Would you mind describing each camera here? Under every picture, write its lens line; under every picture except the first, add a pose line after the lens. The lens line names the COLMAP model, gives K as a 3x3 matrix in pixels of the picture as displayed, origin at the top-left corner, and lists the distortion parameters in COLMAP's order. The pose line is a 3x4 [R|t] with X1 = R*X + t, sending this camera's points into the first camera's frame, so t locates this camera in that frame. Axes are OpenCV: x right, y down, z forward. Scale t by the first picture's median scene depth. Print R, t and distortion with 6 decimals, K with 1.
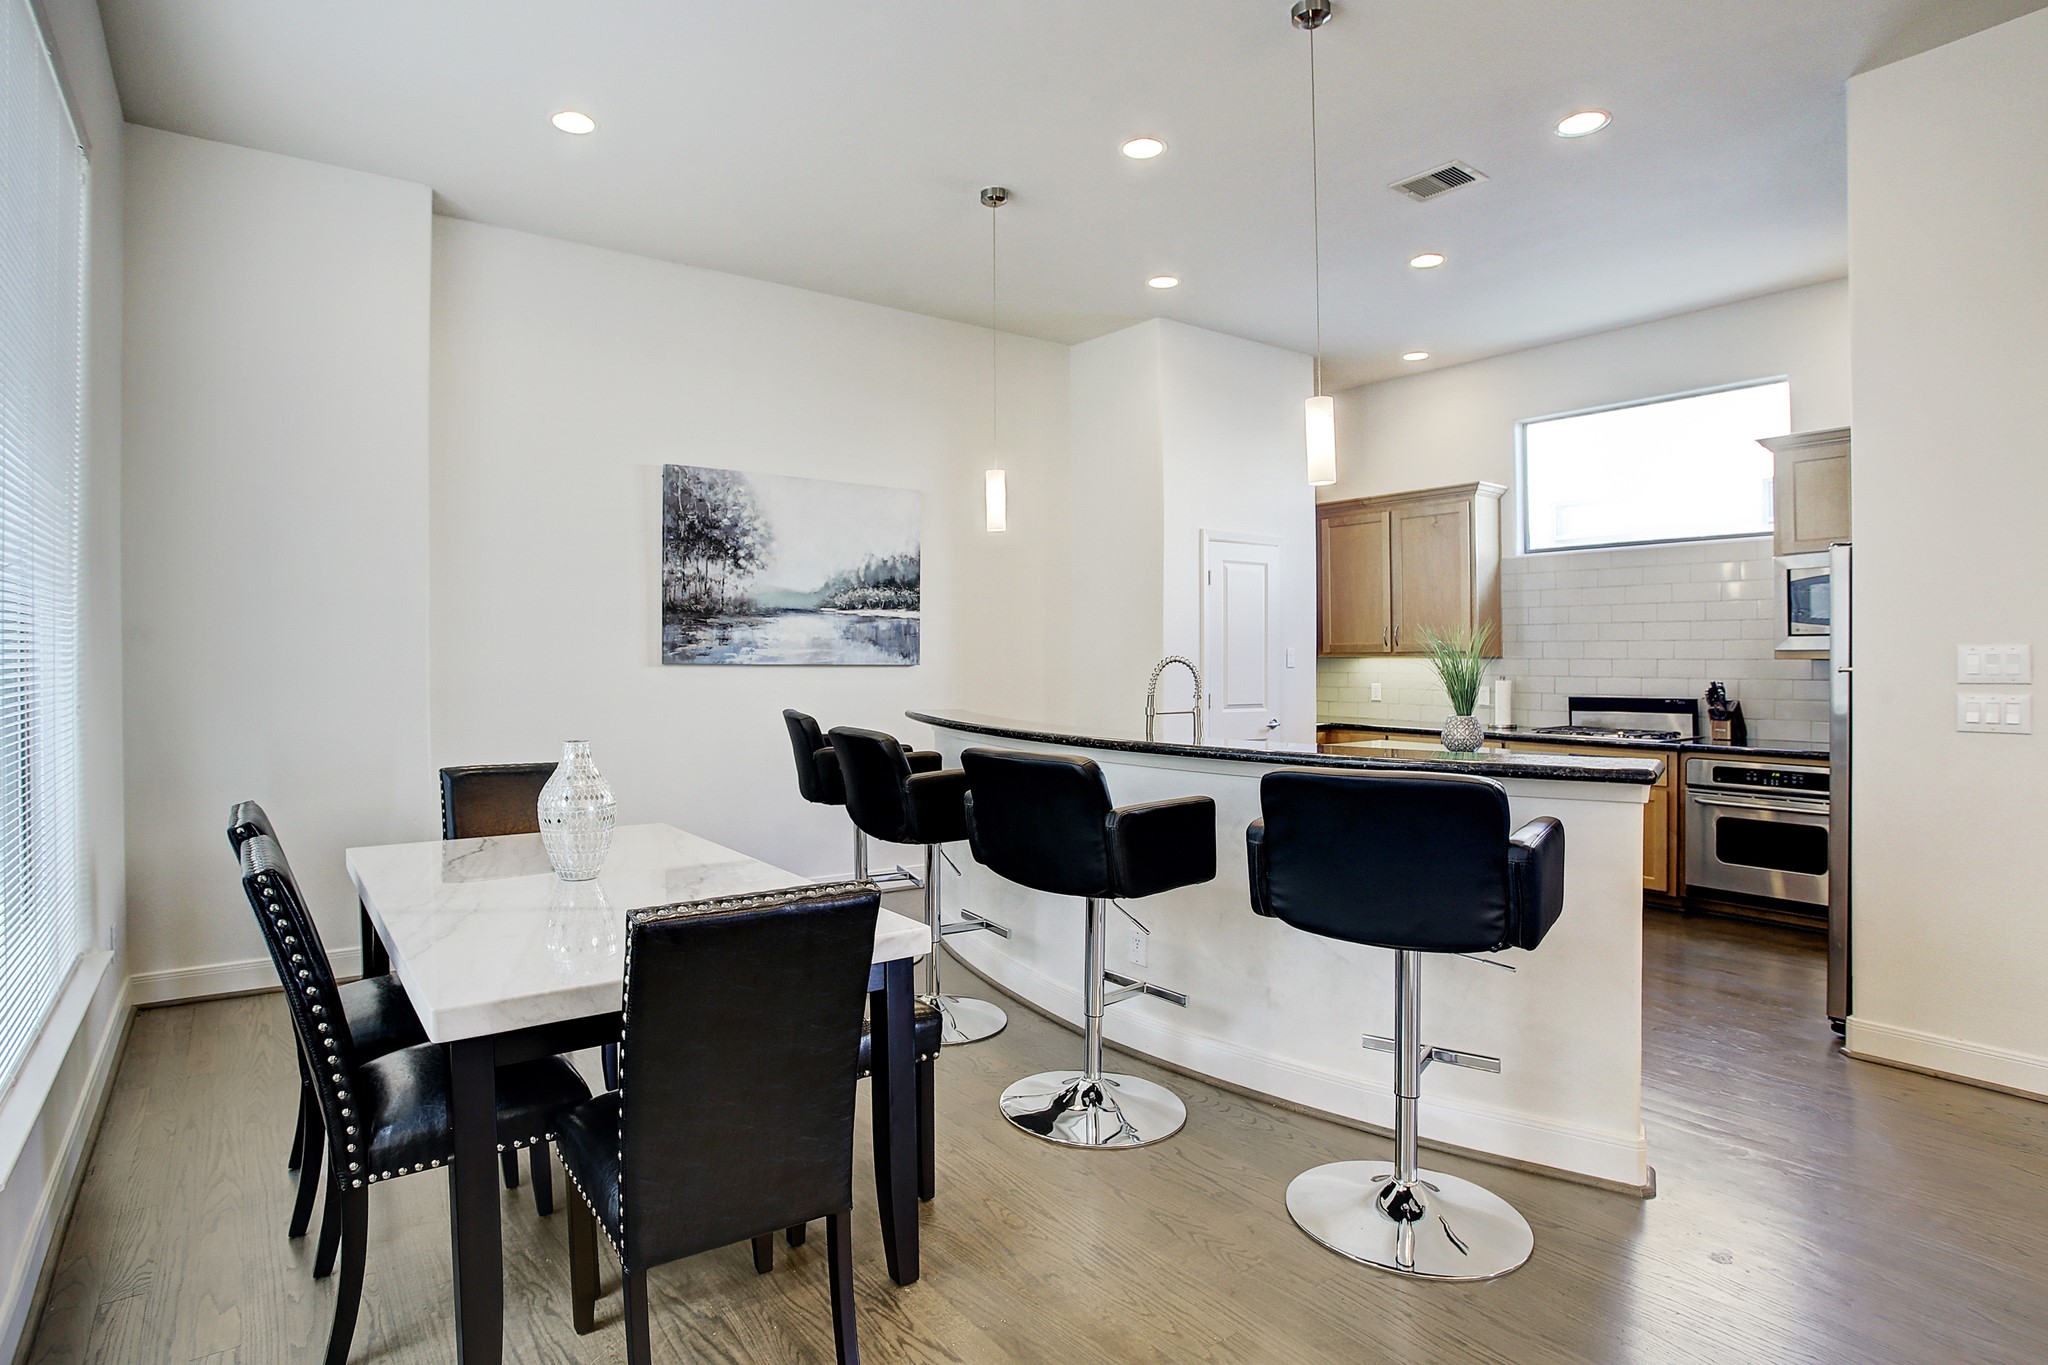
lens RADIAL K [[1032.9, 0, 931.9], [0, 1032.9, 646.1], [0, 0, 1]] dist [-0.041238, 0.000817]
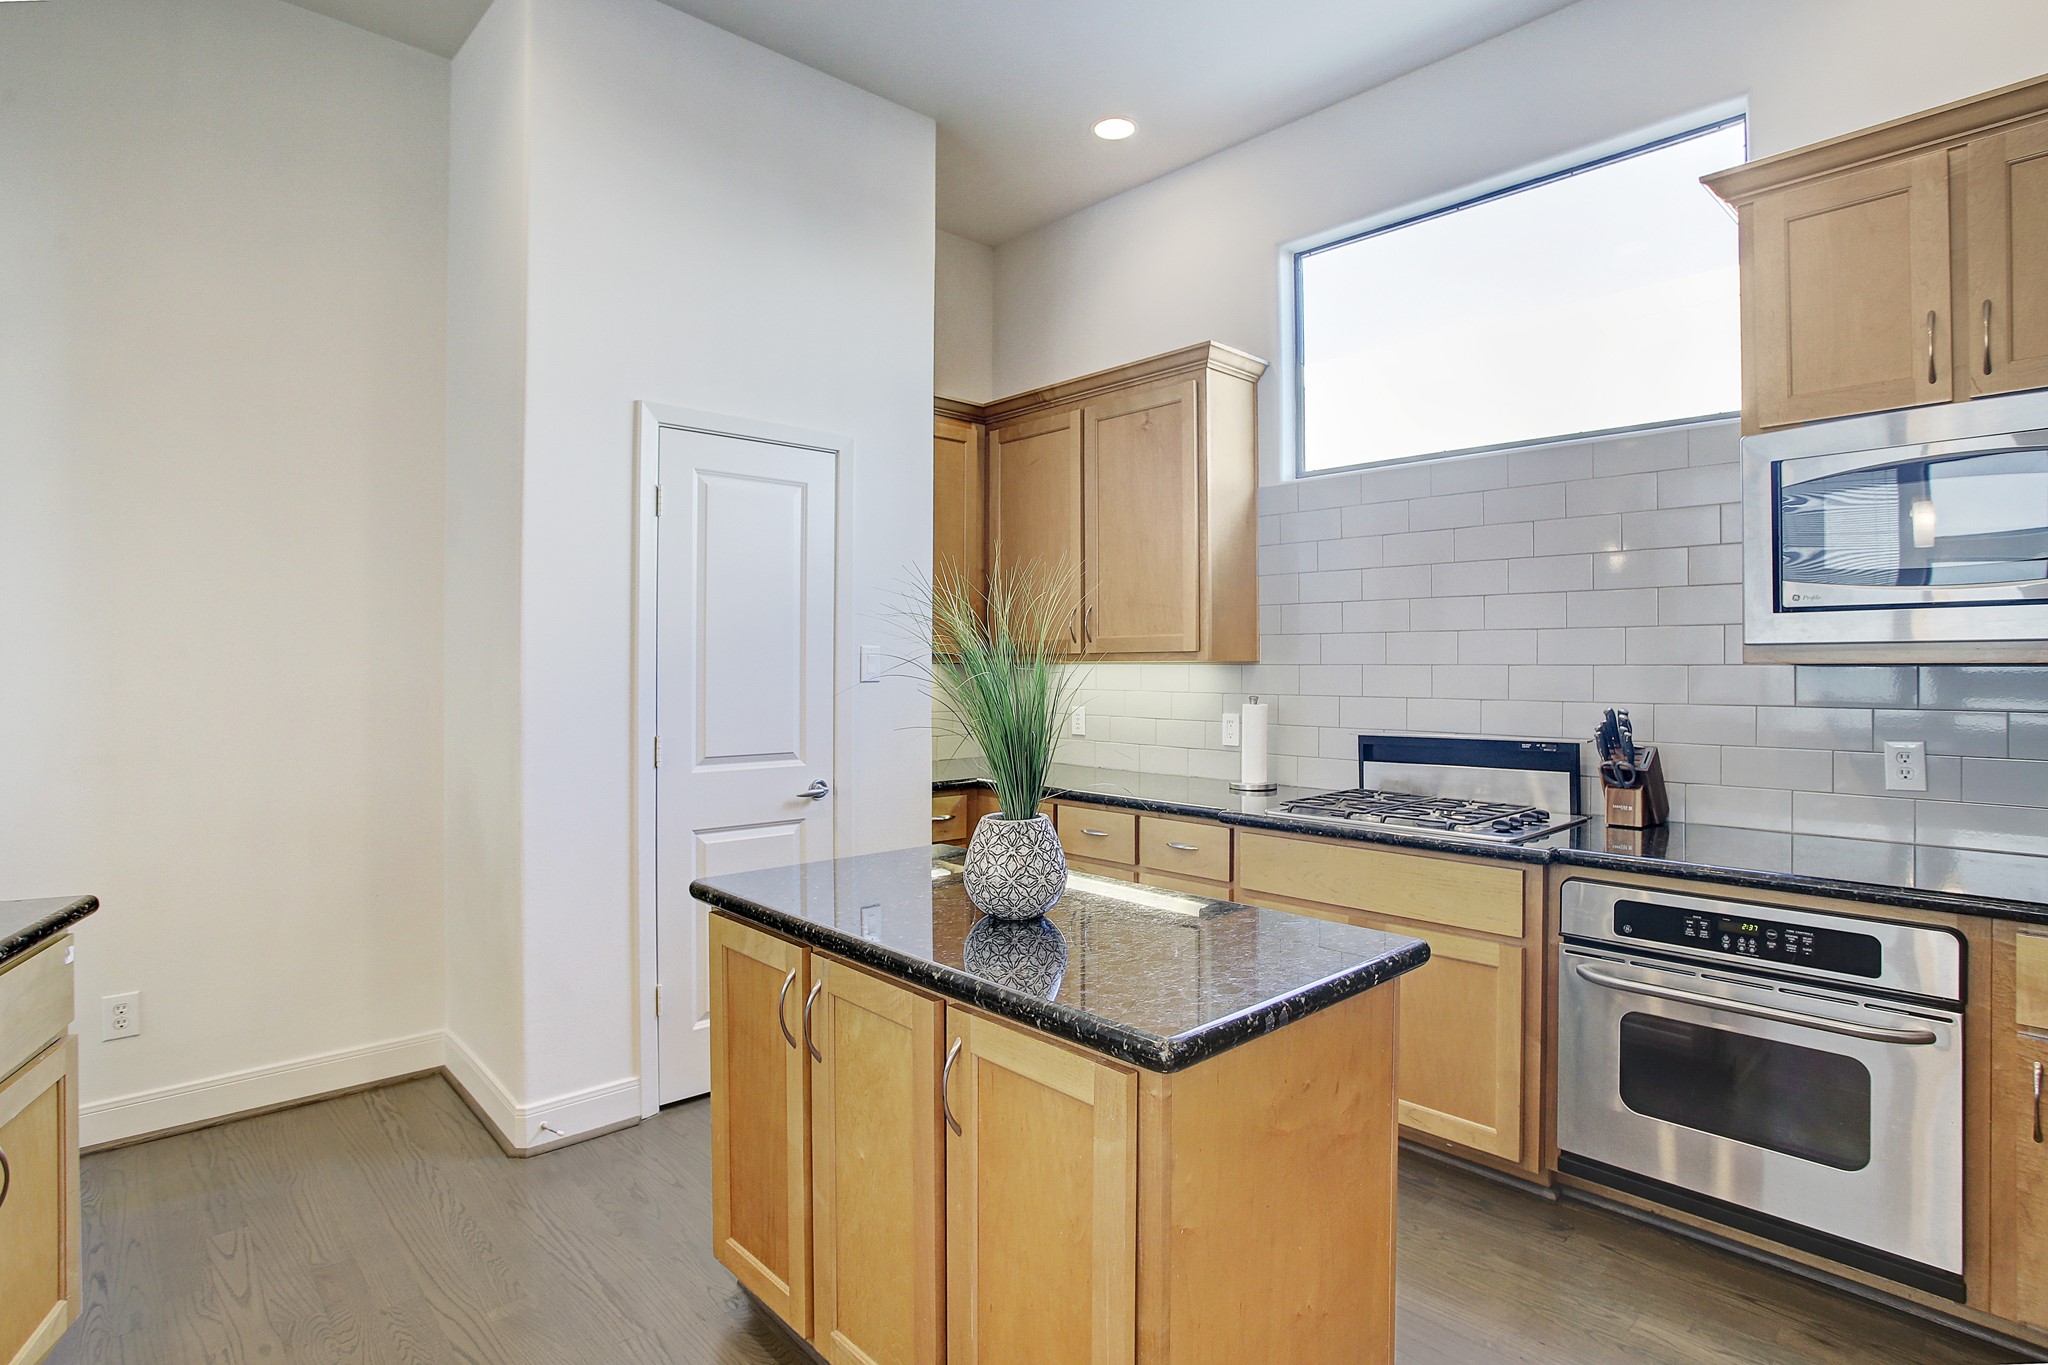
lens RADIAL K [[1020.8, 0, 1031.6], [0, 1020.8, 652.8], [0, 0, 1]] dist [-0.073719, 0.031563]
pose [[0.986651, 0.000584, 0.162851, 0.408745], [-0.000370, 0.999999, -0.001345, 0.007713], [-0.162851, 0.001267, 0.986650, 0.553219]]
